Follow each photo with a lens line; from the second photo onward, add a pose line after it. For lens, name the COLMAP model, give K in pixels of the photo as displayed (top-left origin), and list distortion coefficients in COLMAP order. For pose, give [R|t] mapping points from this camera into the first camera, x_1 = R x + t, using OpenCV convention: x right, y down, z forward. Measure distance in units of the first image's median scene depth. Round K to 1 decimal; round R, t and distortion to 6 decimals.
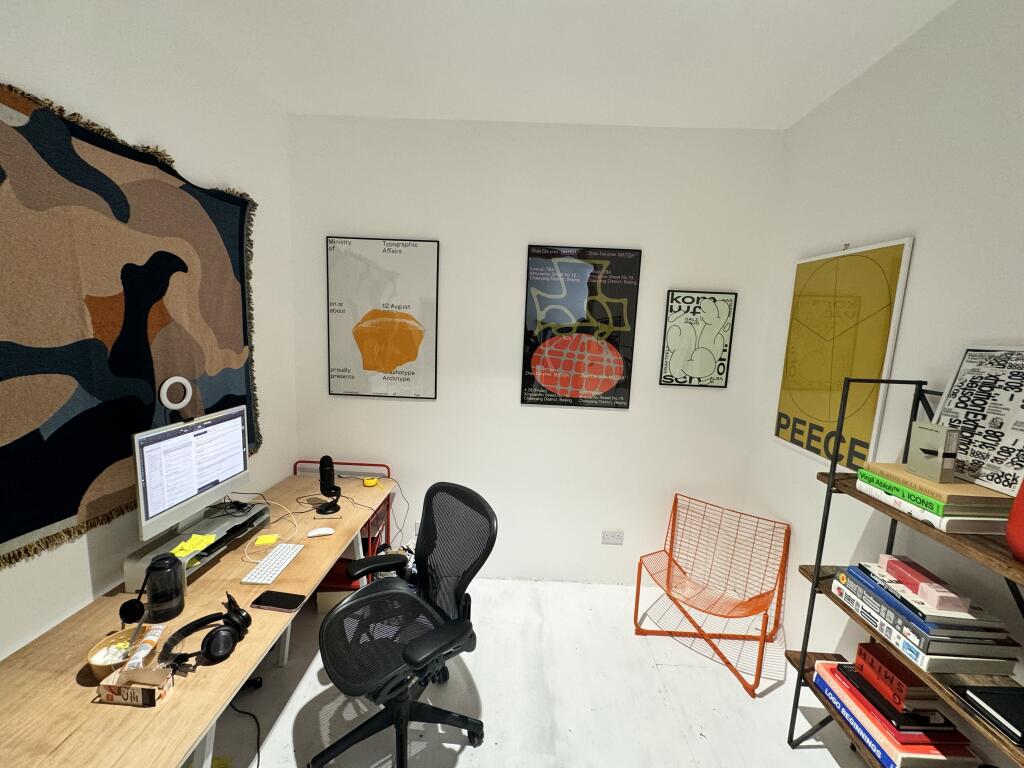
lens RADIAL K [[407.9, 0, 512.0], [0, 407.9, 384.0], [0, 0, 1]] dist [0.000506, 0.000340]
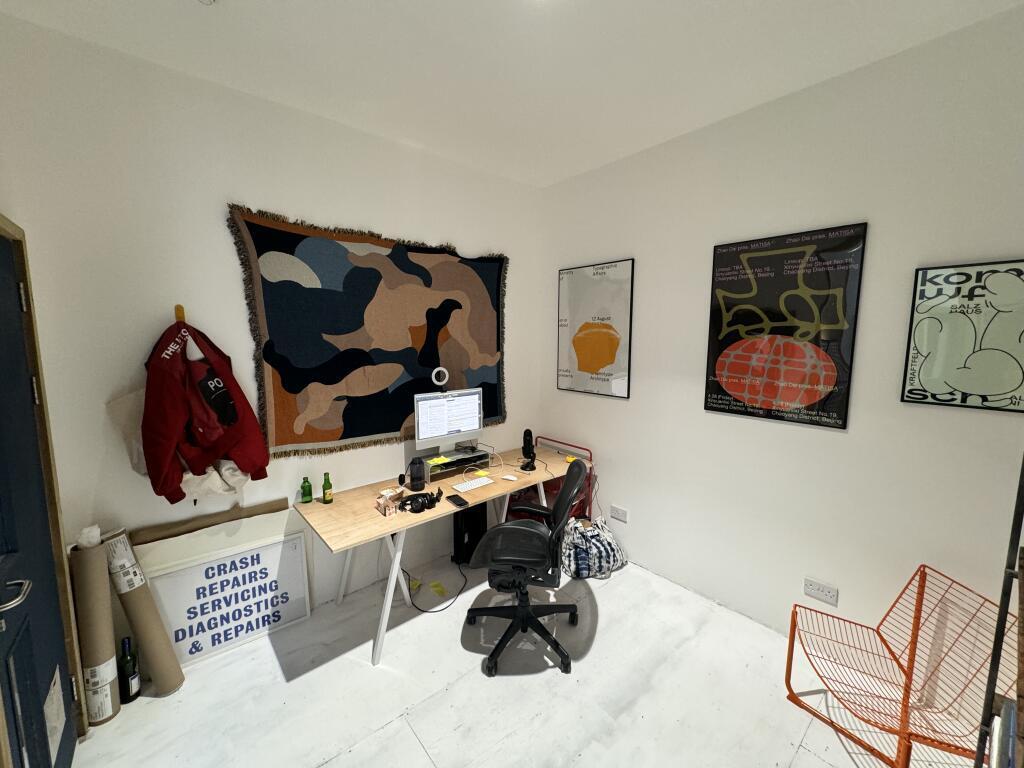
lens RADIAL K [[407.9, 0, 512.0], [0, 407.9, 384.0], [0, 0, 1]] dist [0.000506, 0.000340]
pose [[0.665234, 0.048306, -0.745071, 0.544944], [-0.070551, 0.997507, 0.001681, 0.022463], [0.743294, 0.051447, 0.666984, 0.014741]]
